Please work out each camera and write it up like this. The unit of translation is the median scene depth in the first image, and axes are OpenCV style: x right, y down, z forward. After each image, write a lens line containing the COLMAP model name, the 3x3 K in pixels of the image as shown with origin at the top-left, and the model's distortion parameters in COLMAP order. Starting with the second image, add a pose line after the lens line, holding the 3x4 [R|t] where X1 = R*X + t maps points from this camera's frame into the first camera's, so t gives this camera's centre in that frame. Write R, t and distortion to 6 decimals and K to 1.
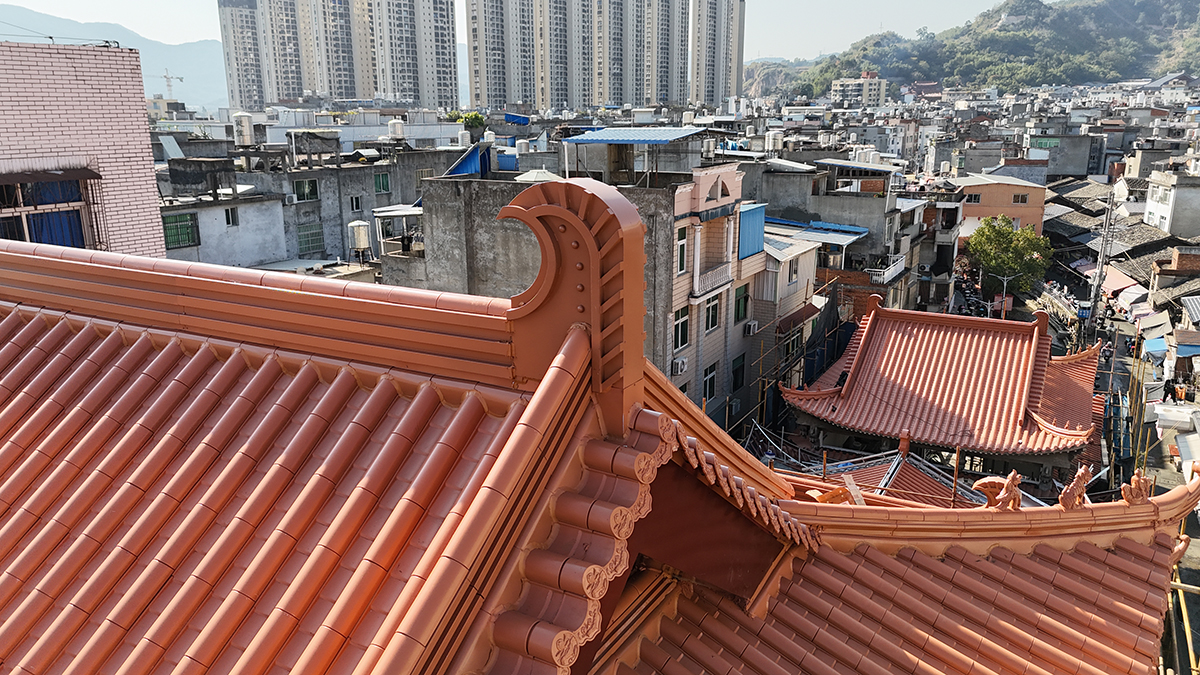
lens RADIAL K [[891.6, 0, 595.9], [0, 891.6, 331.7], [0, 0, 1]] dist [0.033950, -0.006558]
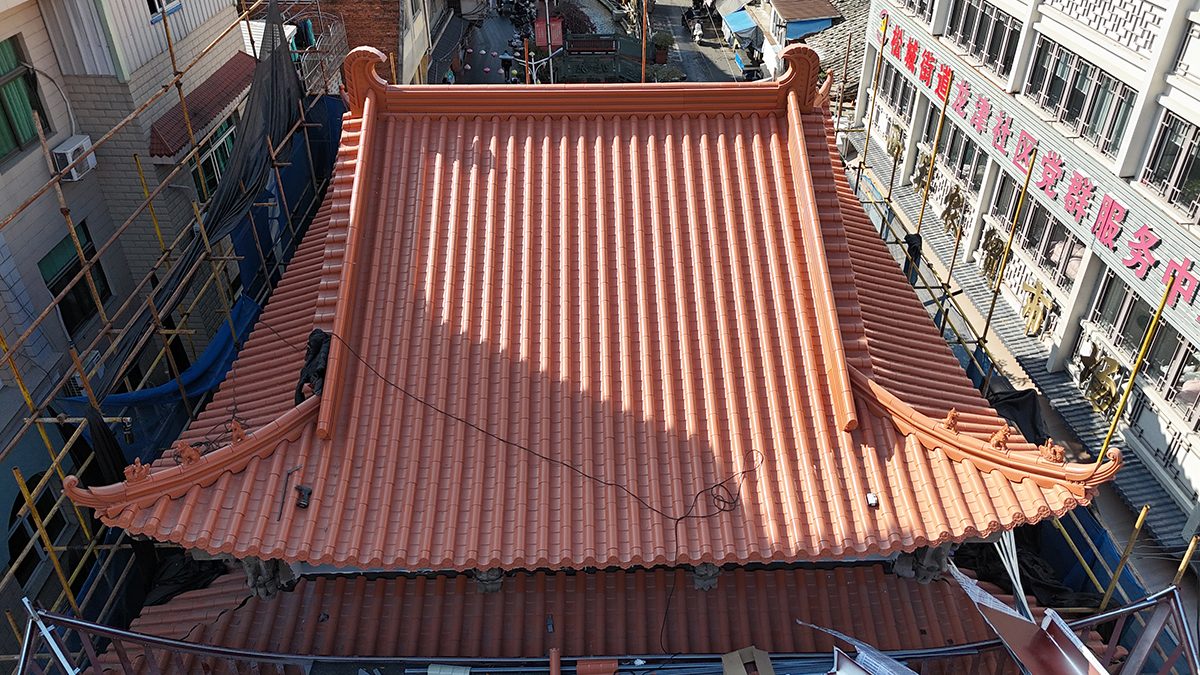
lens RADIAL K [[891.6, 0, 595.9], [0, 891.6, 338.3], [0, 0, 1]] dist [0.033950, -0.006558]
pose [[0.865558, -0.280797, 0.414684, 0.218876], [0.126795, 0.923920, 0.360963, -0.051678], [-0.484492, -0.259854, 0.835310, 0.650275]]
